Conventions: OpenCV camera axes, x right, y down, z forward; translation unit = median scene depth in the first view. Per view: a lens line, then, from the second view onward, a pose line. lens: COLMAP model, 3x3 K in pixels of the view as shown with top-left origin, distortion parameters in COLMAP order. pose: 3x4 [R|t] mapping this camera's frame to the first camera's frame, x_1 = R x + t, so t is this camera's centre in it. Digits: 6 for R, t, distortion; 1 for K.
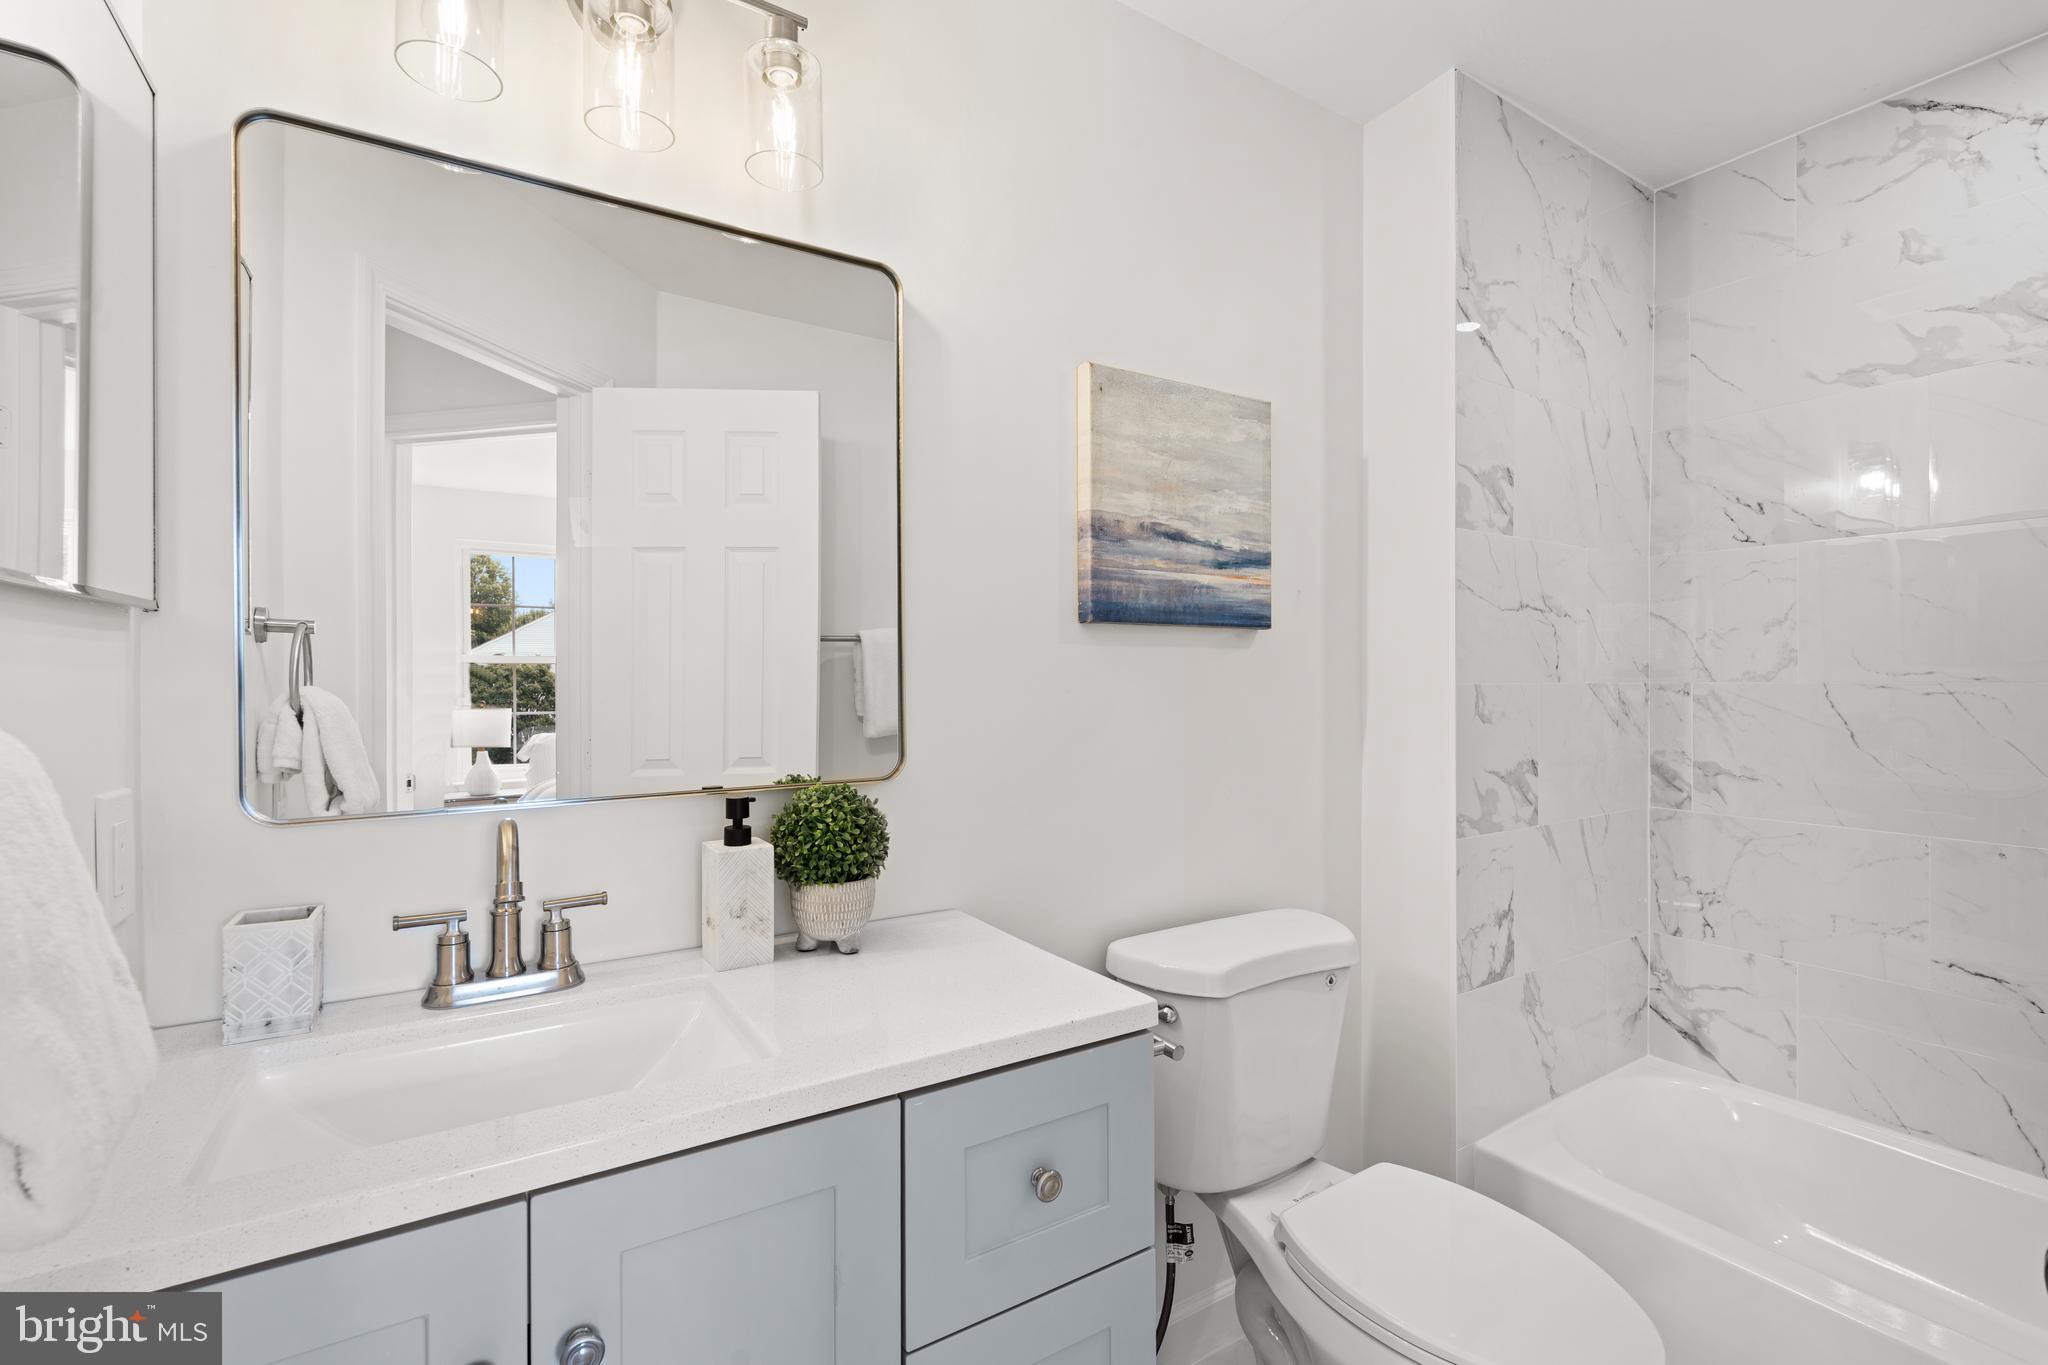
lens RADIAL K [[905.0, 0, 1020.2], [0, 905.0, 653.2], [0, 0, 1]] dist [-0.003923, 0.000306]
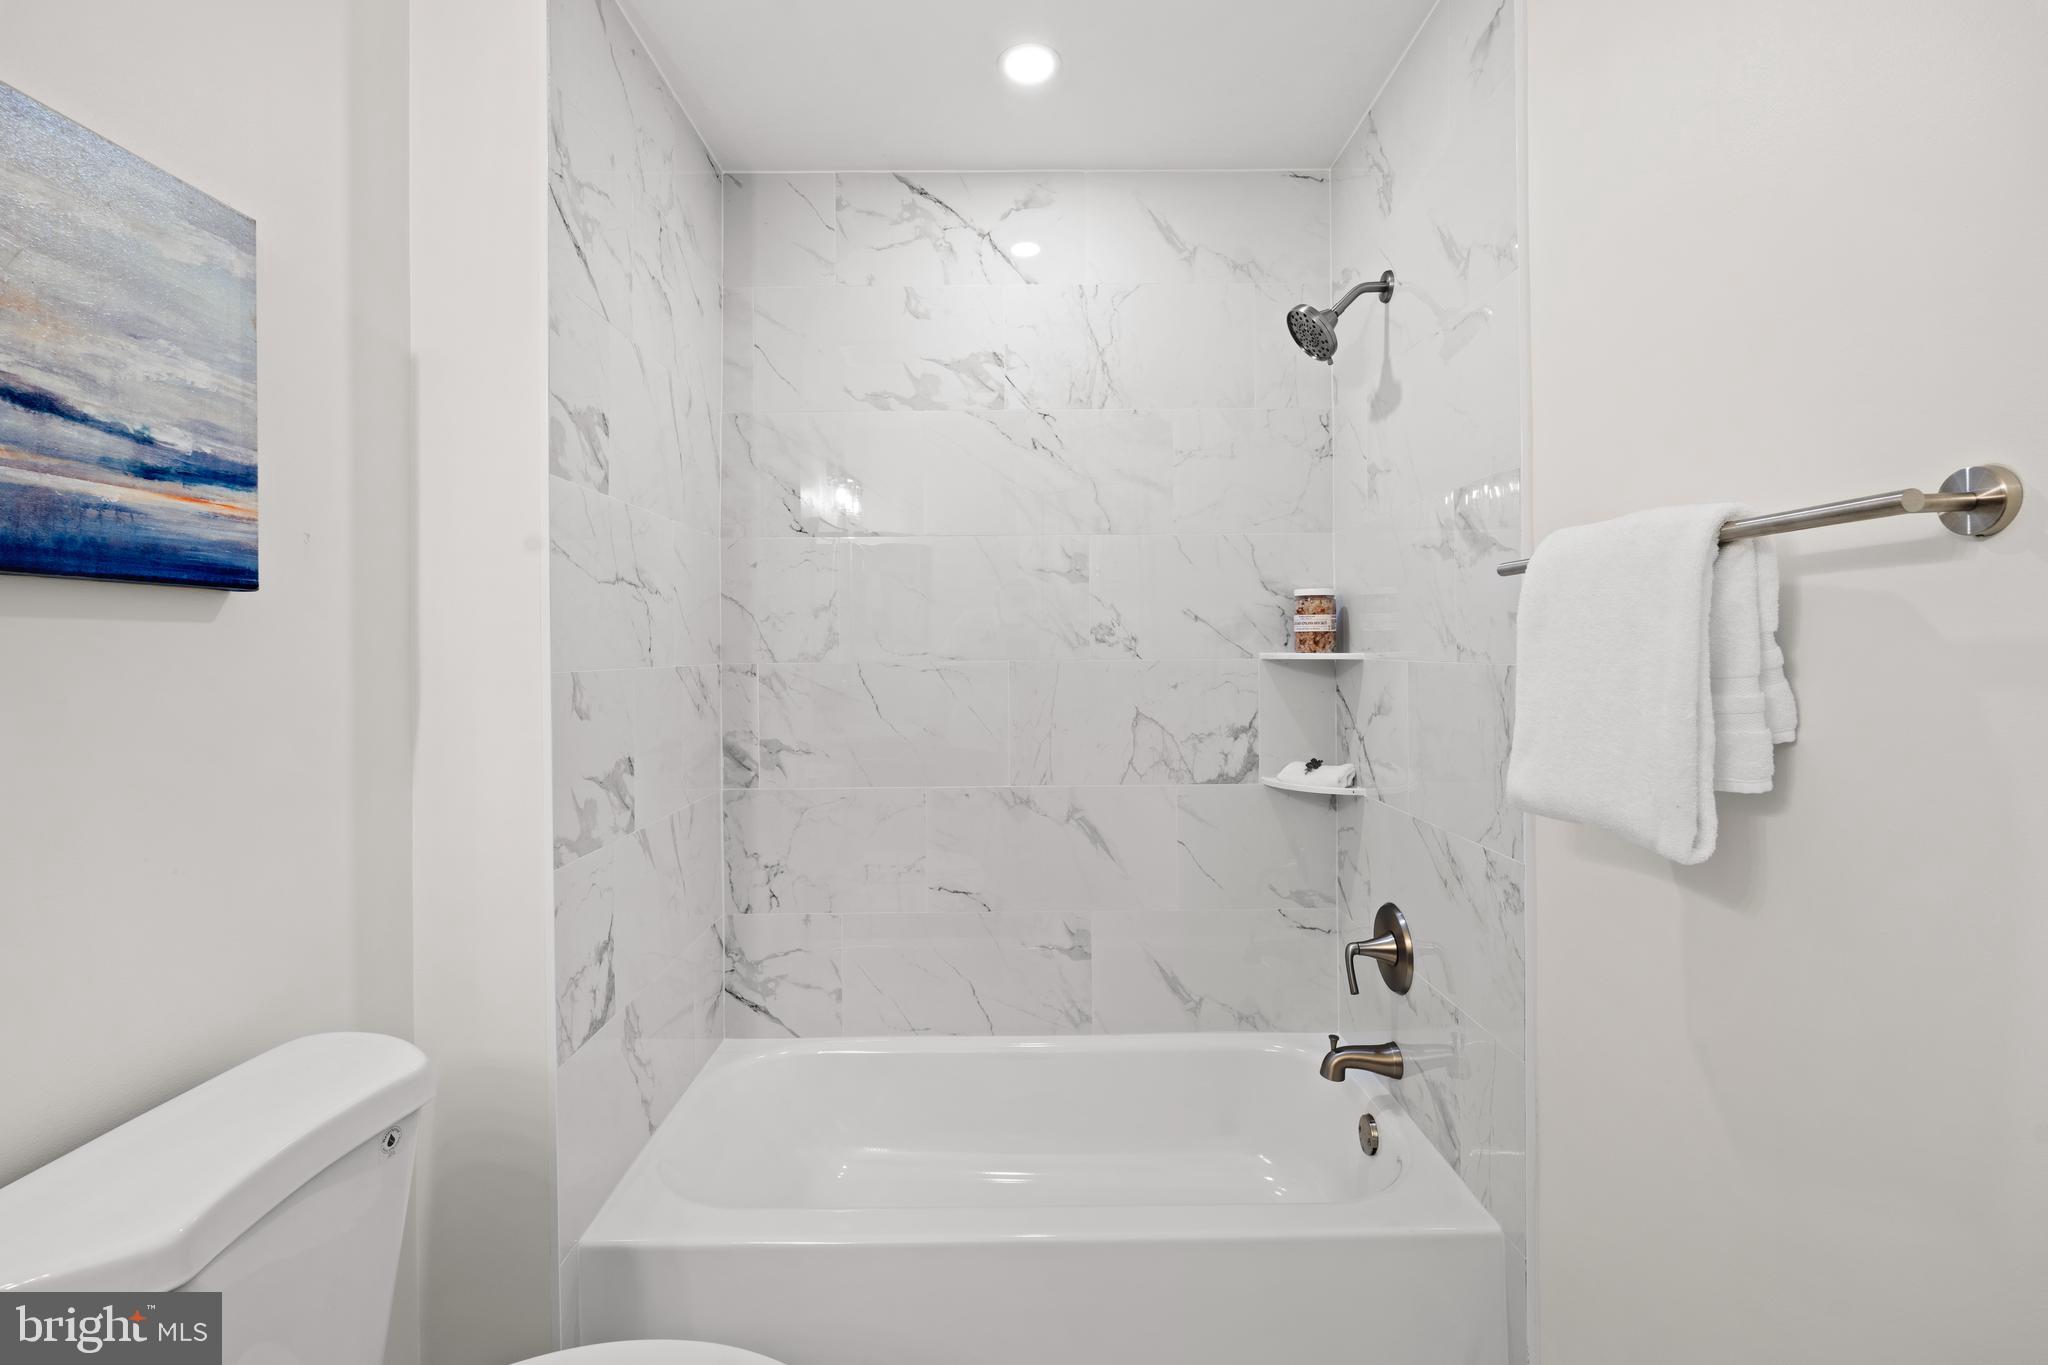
lens RADIAL K [[905.0, 0, 1020.2], [0, 905.0, 653.2], [0, 0, 1]] dist [-0.003923, 0.000306]
pose [[0.528766, -0.008008, 0.848730, 0.029950], [-0.015089, 0.999709, 0.018834, -0.003838], [-0.848633, -0.022766, 0.528491, 0.230285]]
